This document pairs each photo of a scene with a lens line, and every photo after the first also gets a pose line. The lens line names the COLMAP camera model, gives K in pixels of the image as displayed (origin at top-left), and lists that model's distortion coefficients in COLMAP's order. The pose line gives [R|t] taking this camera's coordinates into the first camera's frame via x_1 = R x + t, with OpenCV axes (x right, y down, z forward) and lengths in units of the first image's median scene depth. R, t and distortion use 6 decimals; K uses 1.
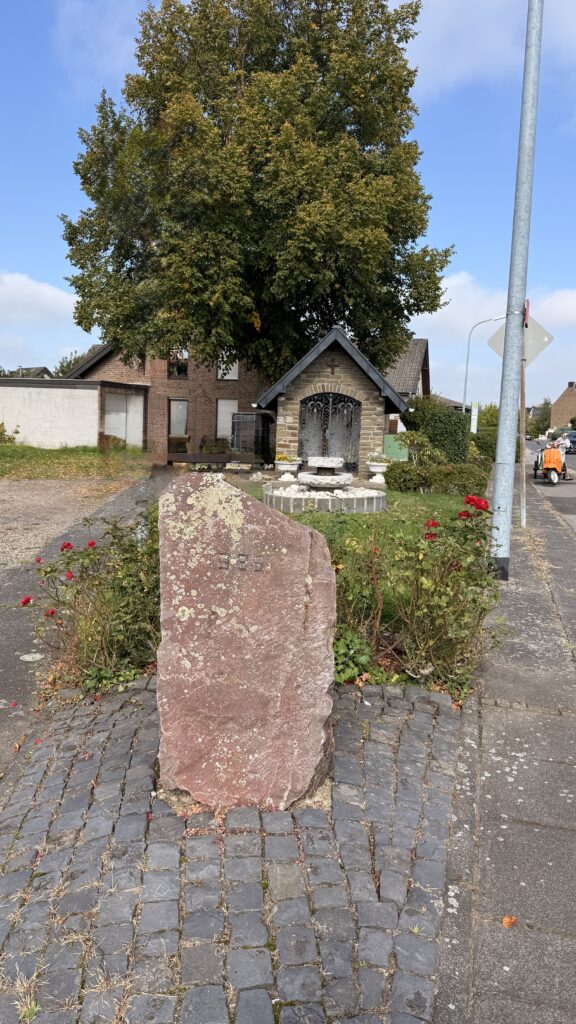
lens RADIAL K [[696.7, 0, 289.6], [0, 696.7, 511.8], [0, 0, 1]] dist [0.051993, 0.001090]
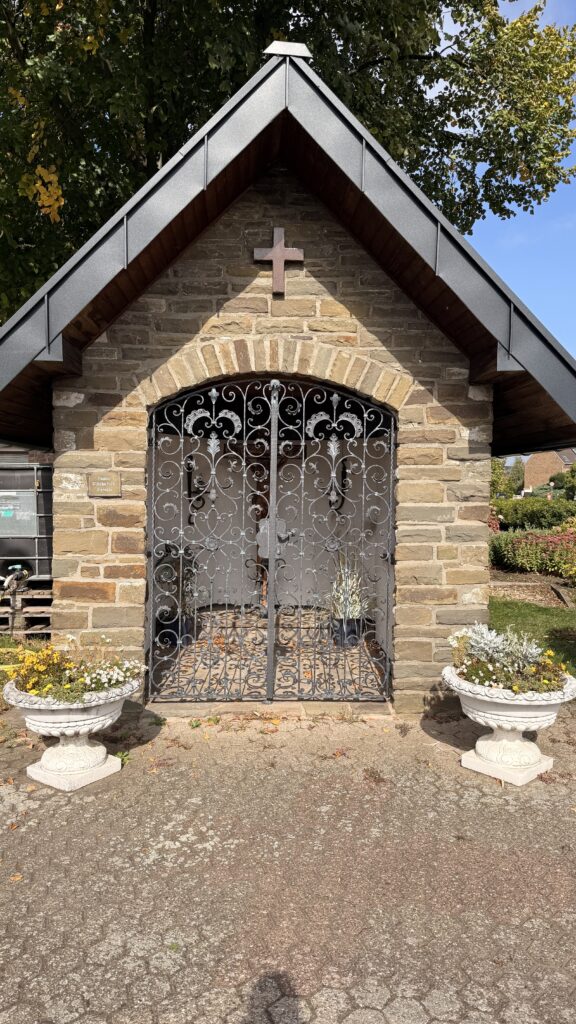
lens RADIAL K [[696.7, 0, 287.9], [0, 696.7, 509.0], [0, 0, 1]] dist [0.051993, 0.001090]
pose [[0.998917, -0.020227, 0.041898, 0.052617], [0.024059, 0.995369, -0.093064, -0.099134], [-0.039821, 0.093971, 0.994778, 0.754579]]
